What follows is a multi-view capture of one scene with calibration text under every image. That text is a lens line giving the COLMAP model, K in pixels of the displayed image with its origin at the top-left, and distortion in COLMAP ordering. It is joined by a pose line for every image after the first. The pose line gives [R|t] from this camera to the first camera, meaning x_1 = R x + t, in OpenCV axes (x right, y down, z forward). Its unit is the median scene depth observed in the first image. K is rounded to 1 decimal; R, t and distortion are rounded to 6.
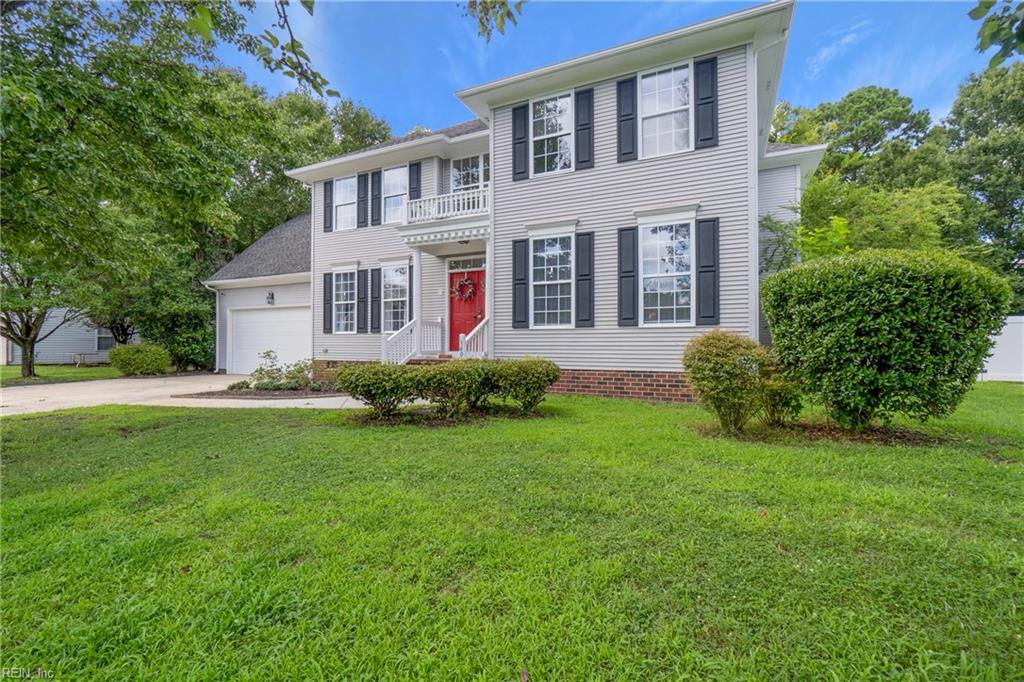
lens RADIAL K [[460.0, 0, 506.1], [0, 460.0, 343.2], [0, 0, 1]] dist [-0.000392, -0.001973]
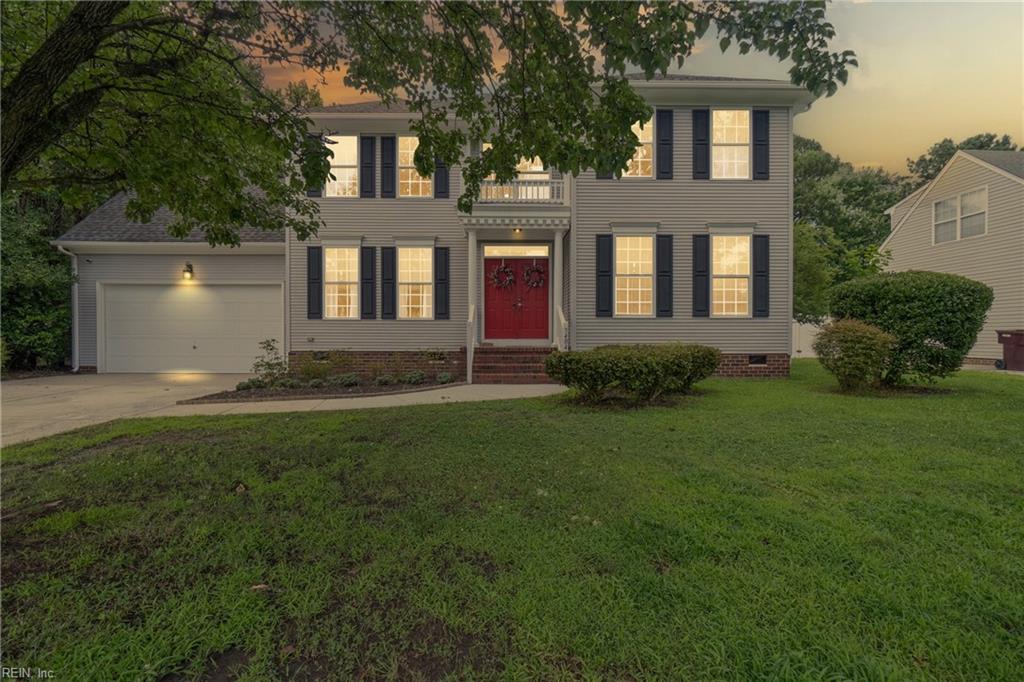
lens RADIAL K [[460.0, 0, 509.0], [0, 460.0, 342.1], [0, 0, 1]] dist [-0.000392, -0.001973]
pose [[0.891721, -0.006261, 0.452542, -0.663720], [-0.001698, 0.999851, 0.017180, 0.008839], [-0.452582, -0.016089, 0.891578, 0.138782]]
